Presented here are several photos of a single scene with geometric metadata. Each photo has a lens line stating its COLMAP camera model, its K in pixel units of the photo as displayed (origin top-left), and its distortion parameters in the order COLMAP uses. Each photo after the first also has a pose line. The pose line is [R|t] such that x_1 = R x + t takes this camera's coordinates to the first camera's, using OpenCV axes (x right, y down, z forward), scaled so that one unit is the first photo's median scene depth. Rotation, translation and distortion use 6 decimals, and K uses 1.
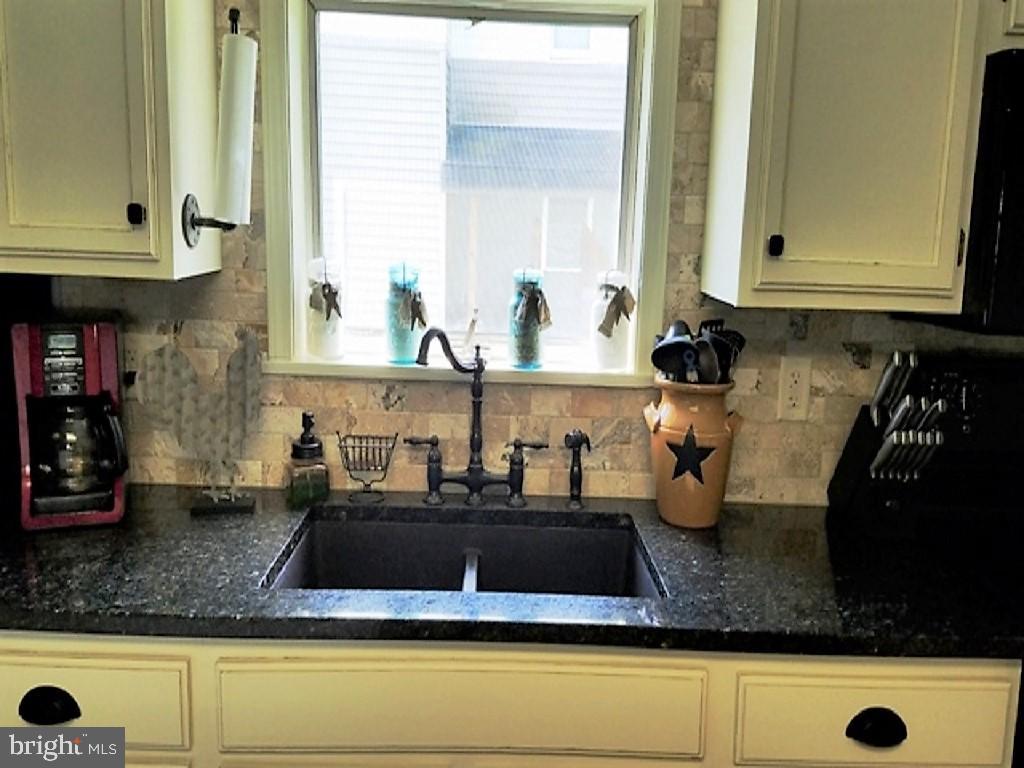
lens RADIAL K [[778.4, 0, 502.8], [0, 778.4, 369.1], [0, 0, 1]] dist [0.194912, -0.302109]
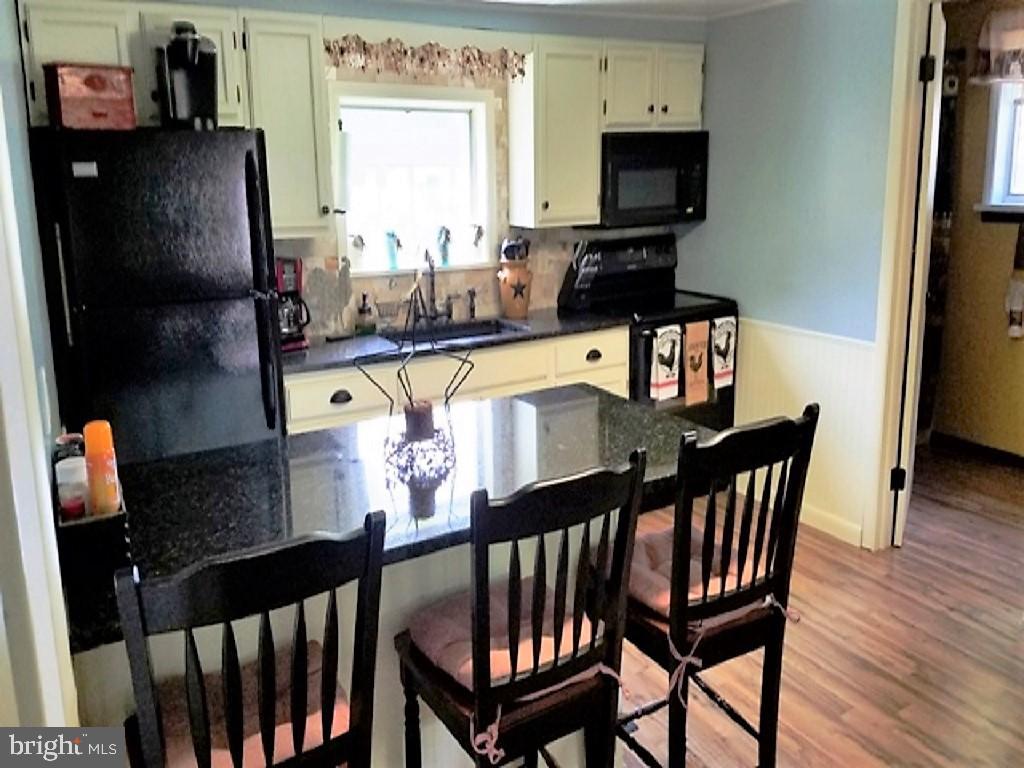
lens RADIAL K [[784.8, 0, 509.7], [0, 784.8, 352.3], [0, 0, 1]] dist [0.157441, -0.293218]
pose [[0.874442, -0.161247, 0.457549, -0.934046], [0.139559, 0.986889, 0.081078, 0.095402], [-0.464624, -0.007043, 0.885480, -1.183406]]
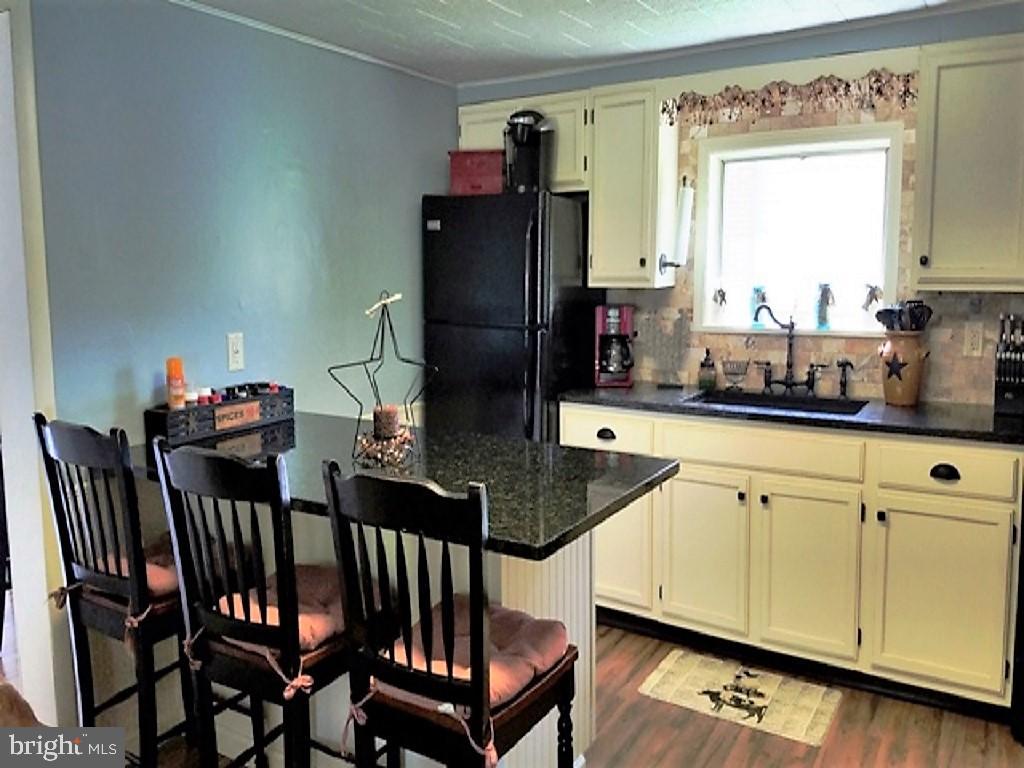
lens RADIAL K [[784.8, 0, 509.7], [0, 784.8, 352.3], [0, 0, 1]] dist [0.157441, -0.293218]
pose [[0.843564, 0.014304, -0.536838, 0.461314], [-0.055912, 0.996552, -0.061305, 0.231009], [0.534109, 0.081731, 0.841455, -1.127982]]
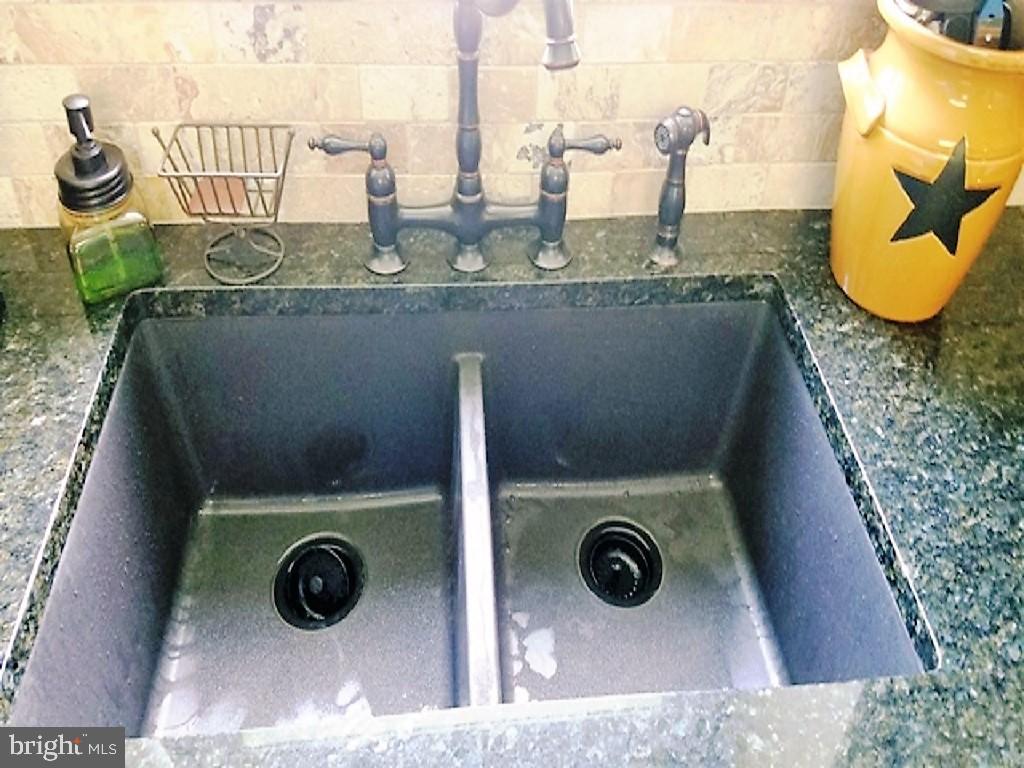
lens RADIAL K [[903.5, 0, 510.9], [0, 903.5, 283.8], [0, 0, 1]] dist [0.009025, 0.000287]
pose [[0.998240, -0.029257, 0.051588, -0.038510], [-0.003360, 0.840558, 0.541711, -0.123955], [-0.059212, -0.540930, 0.838980, 0.503011]]
